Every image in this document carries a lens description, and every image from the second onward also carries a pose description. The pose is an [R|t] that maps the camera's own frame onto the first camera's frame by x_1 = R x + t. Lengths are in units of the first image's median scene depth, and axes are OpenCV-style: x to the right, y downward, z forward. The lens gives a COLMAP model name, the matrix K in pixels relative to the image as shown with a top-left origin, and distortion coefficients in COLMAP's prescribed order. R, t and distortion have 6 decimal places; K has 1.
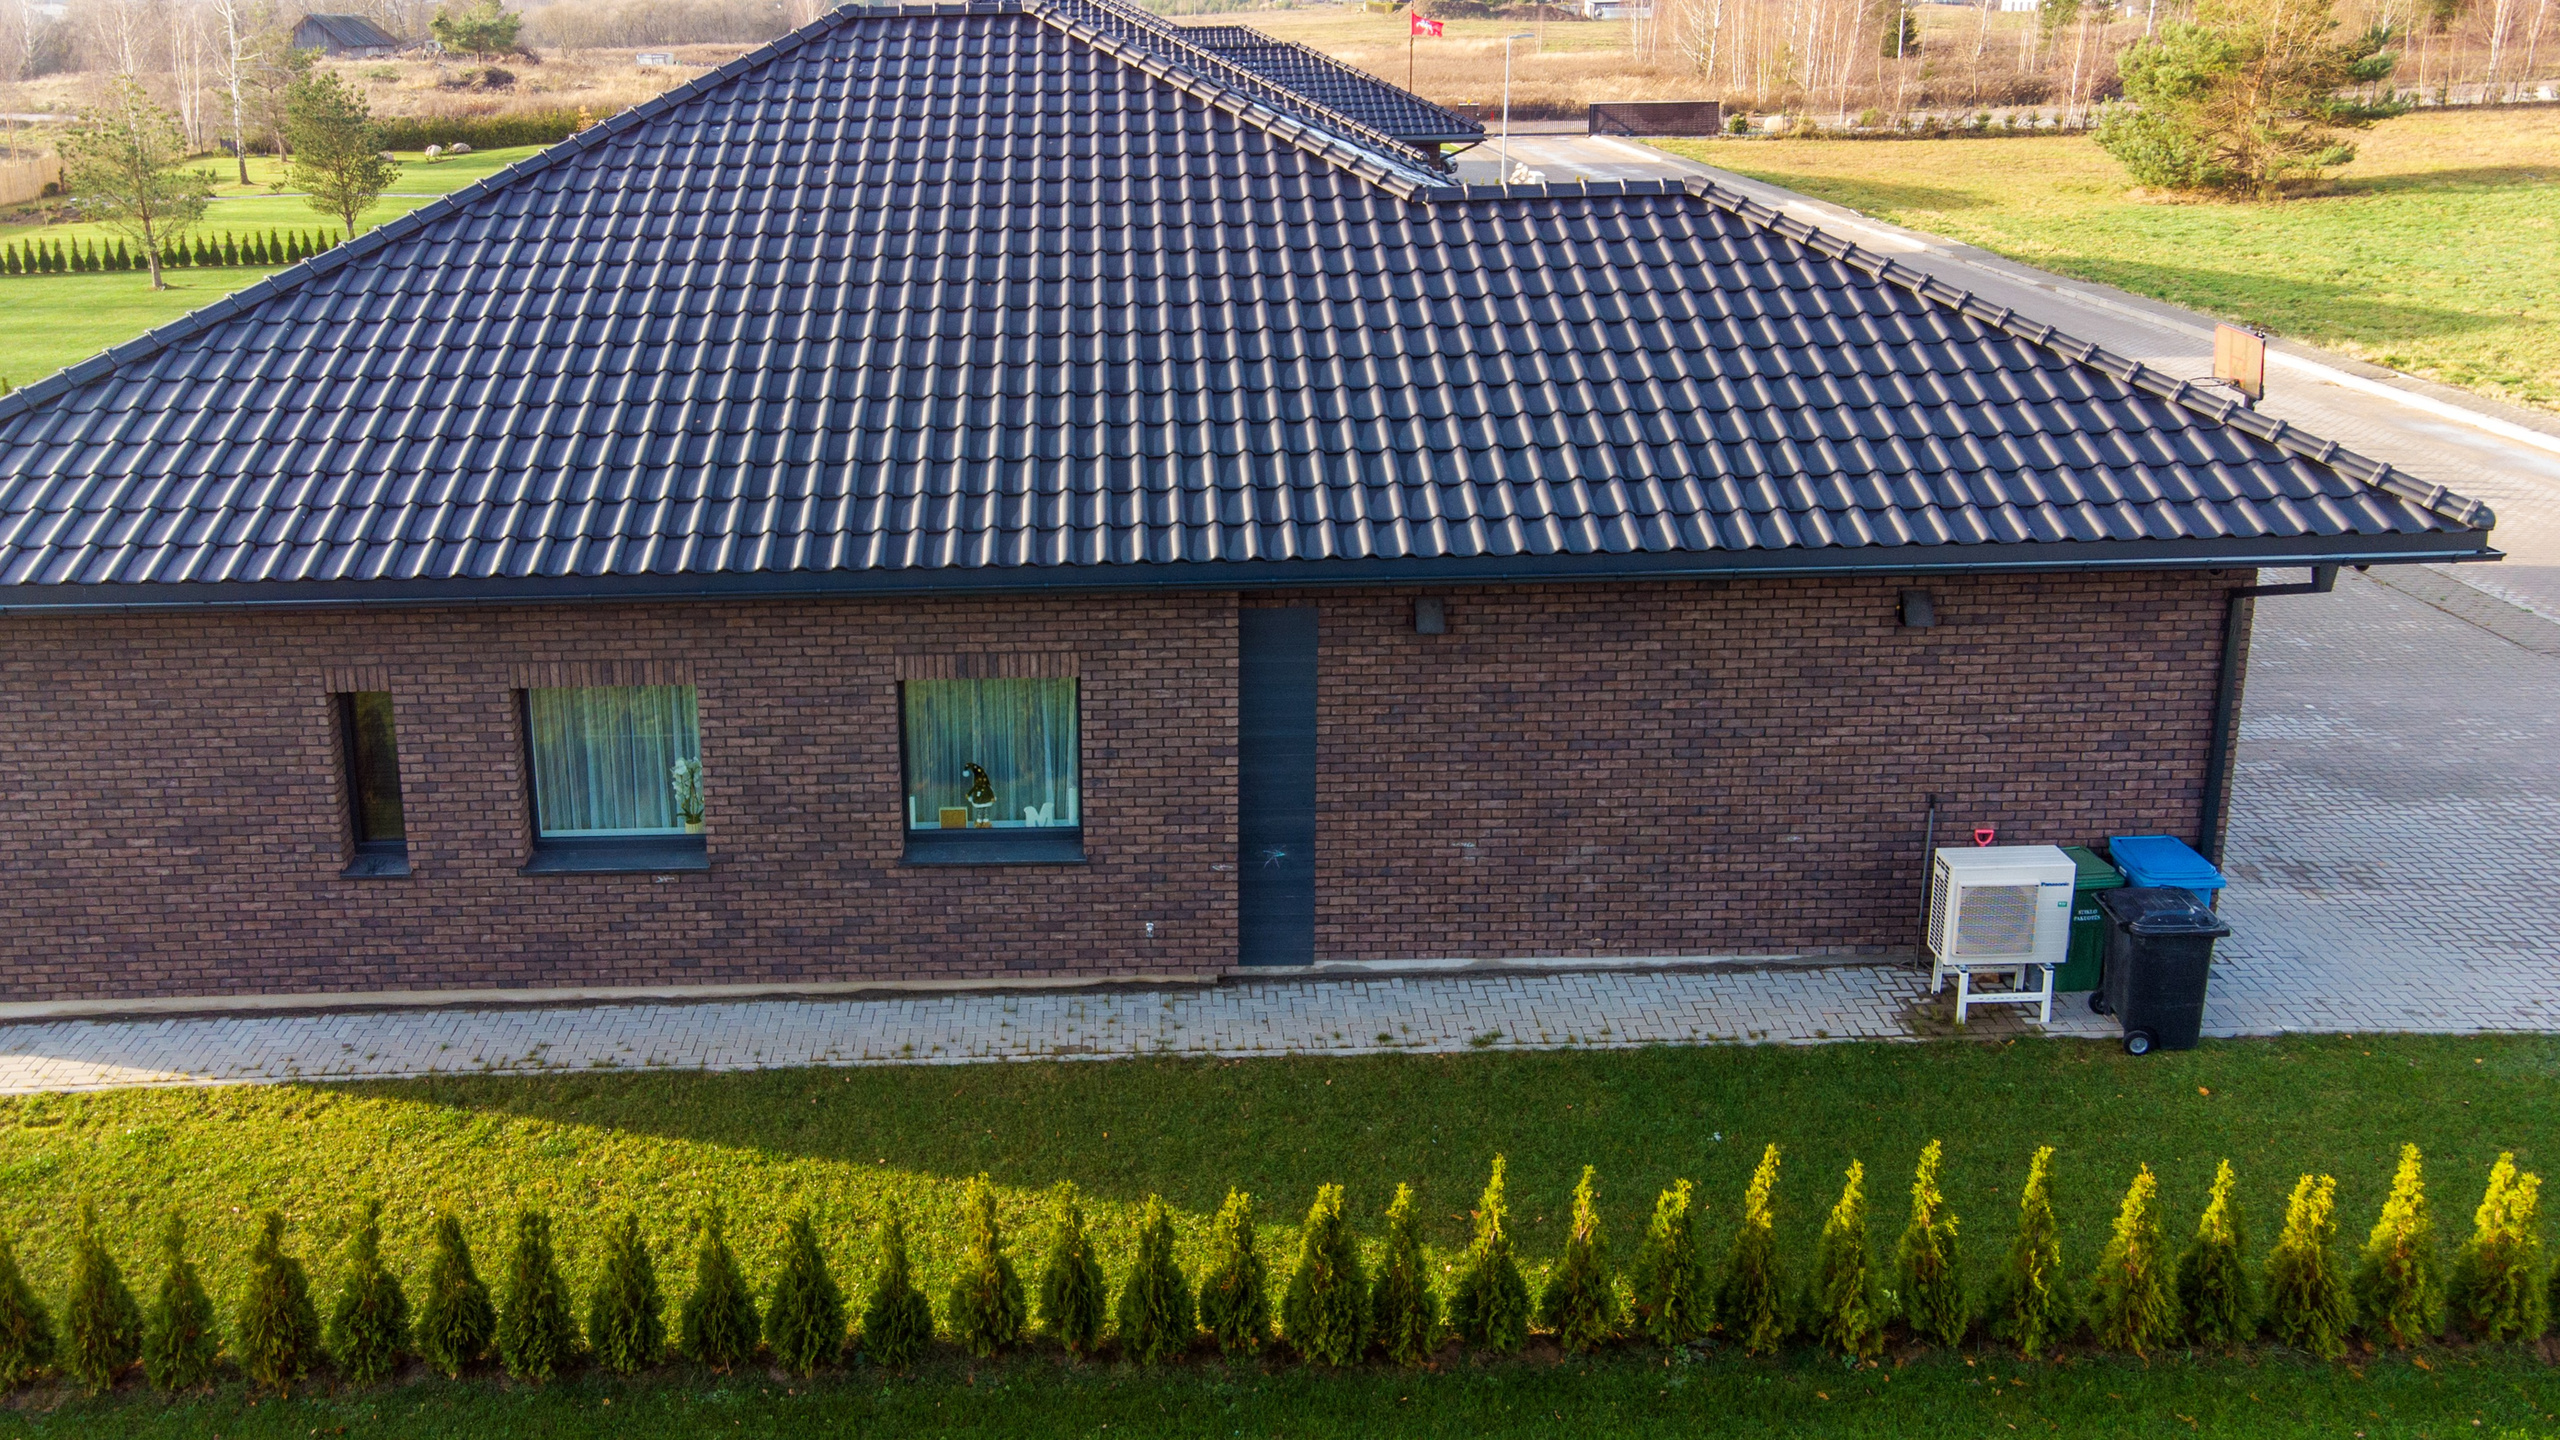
lens RADIAL K [[1937.2, 0, 1276.1], [0, 1937.2, 722.2], [0, 0, 1]] dist [0.020737, 0.089413]
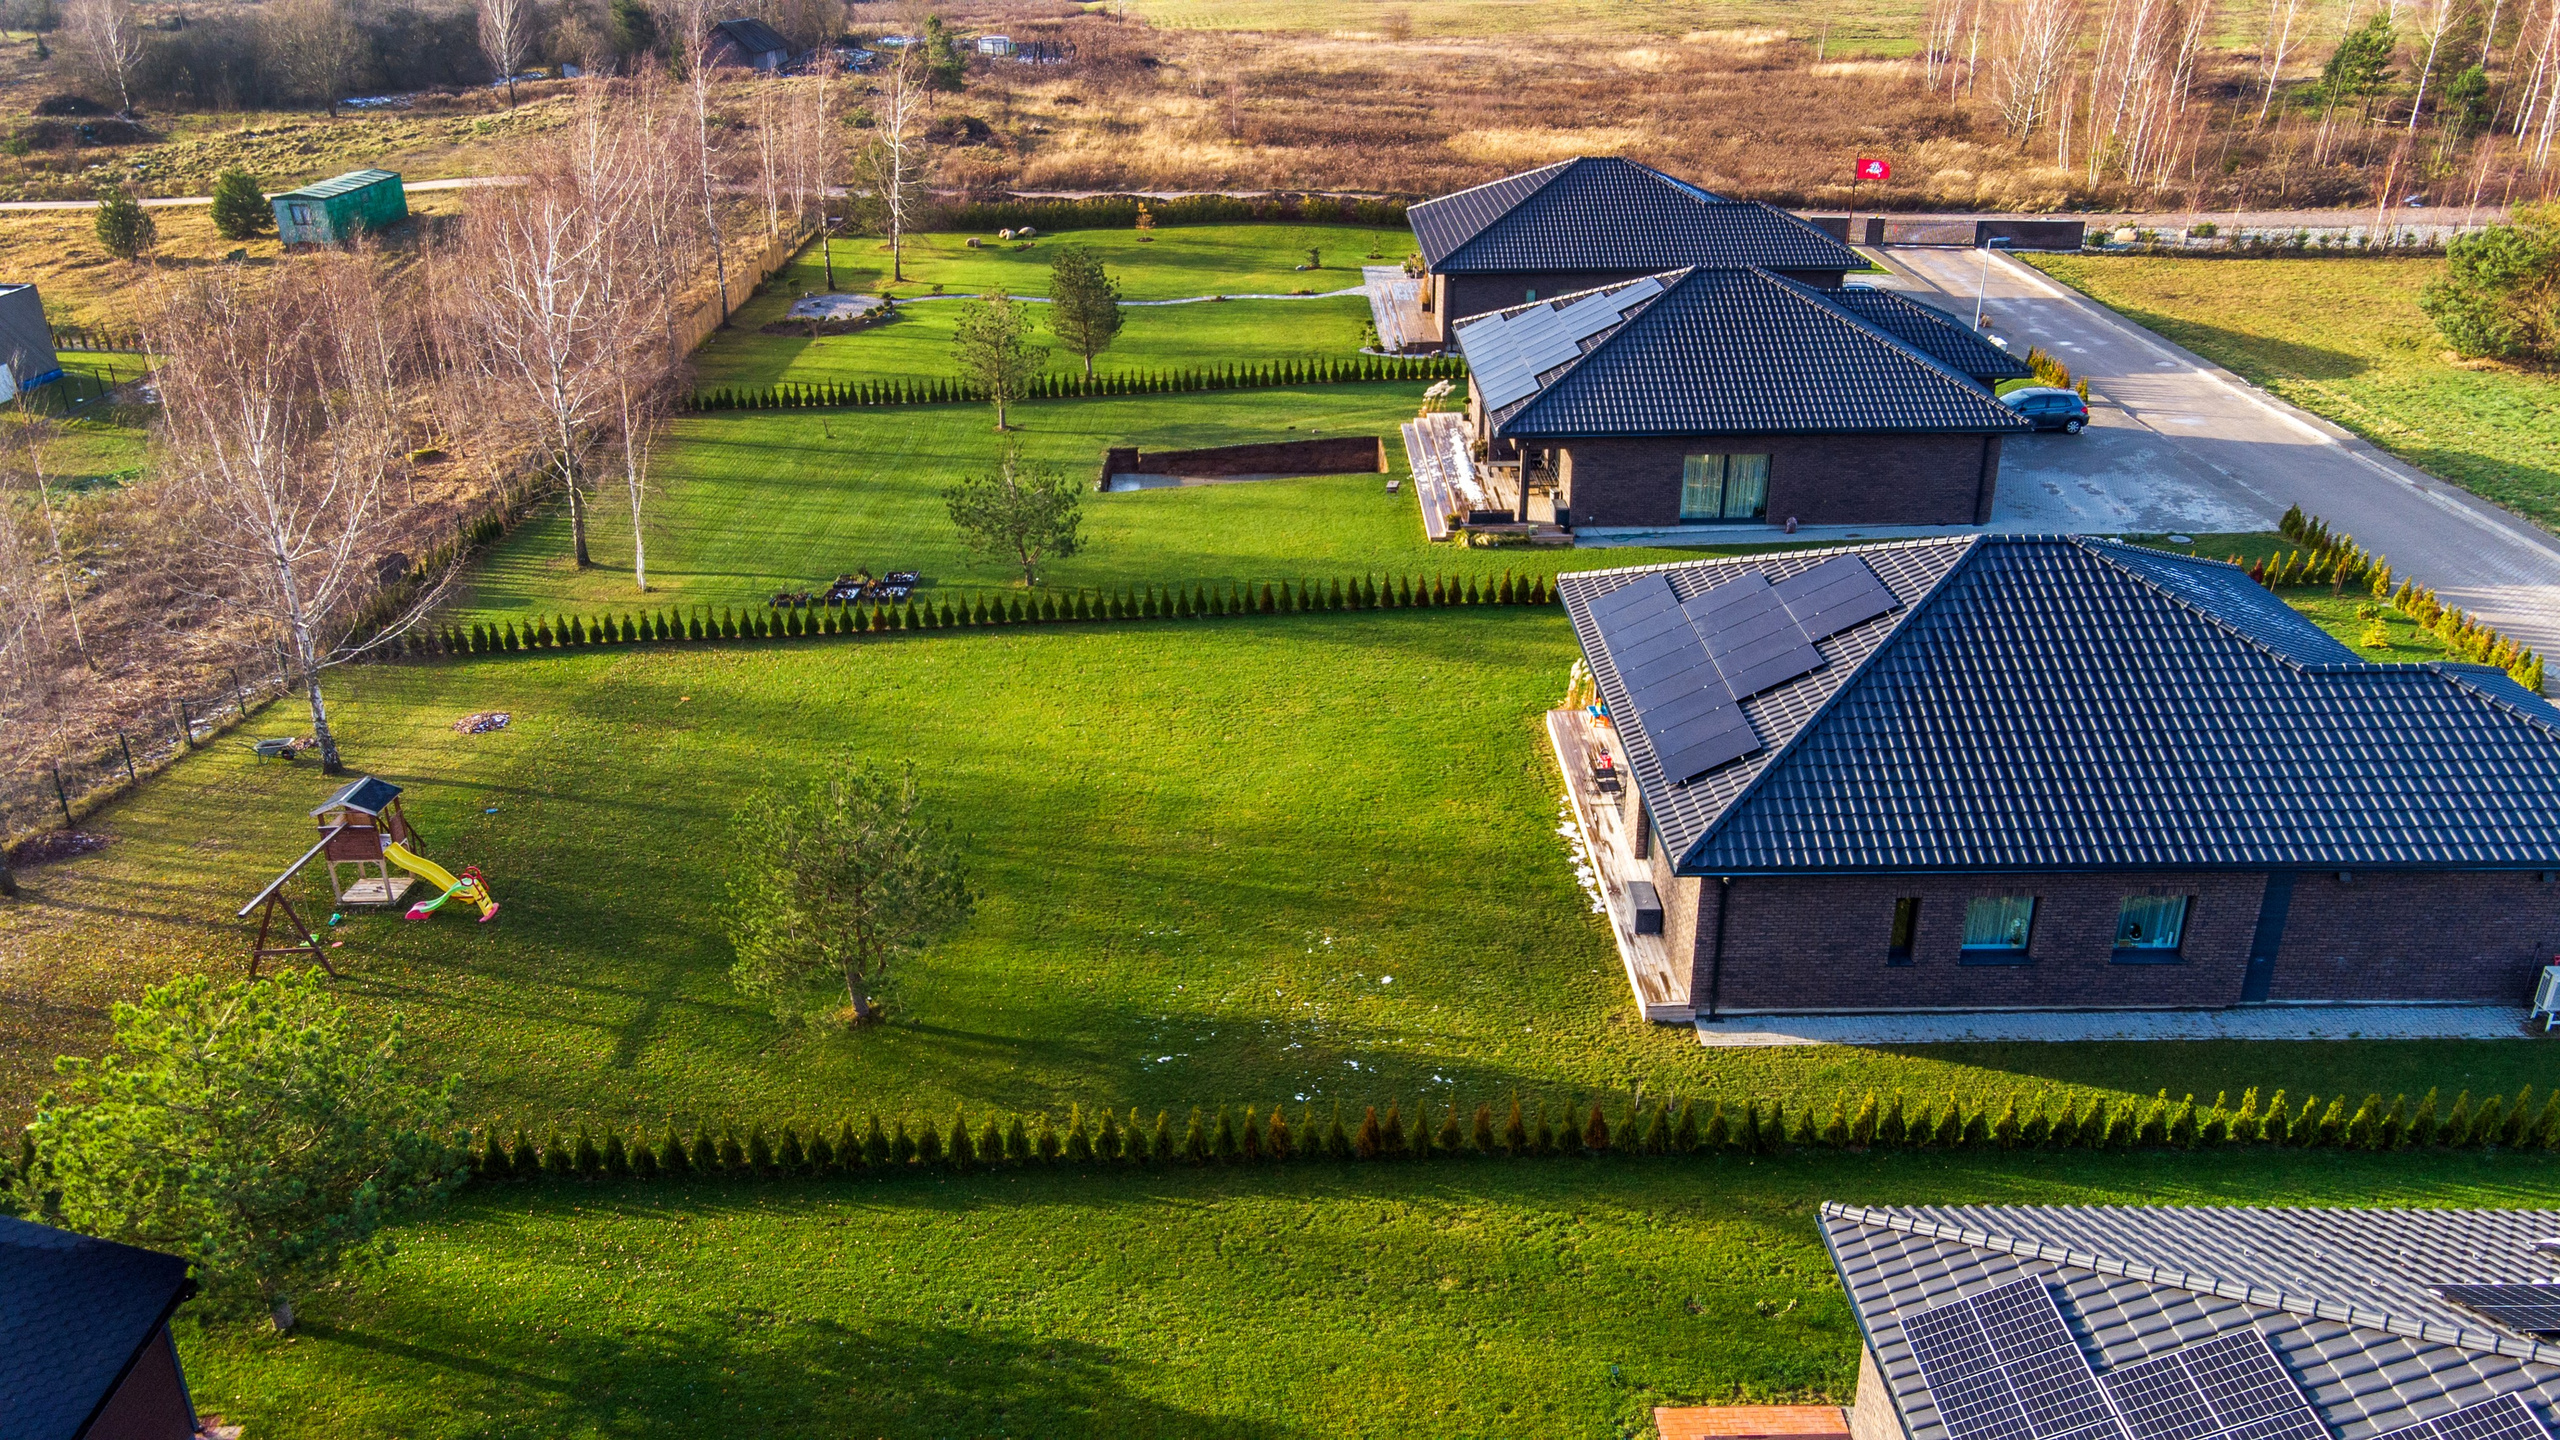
lens RADIAL K [[1937.2, 0, 1276.1], [0, 1937.2, 722.2], [0, 0, 1]] dist [0.020737, 0.089413]
pose [[0.998694, -0.000824, -0.051075, -1.175524], [0.004497, 0.997406, 0.071847, -0.442271], [0.050883, -0.071983, 0.996107, -1.644538]]
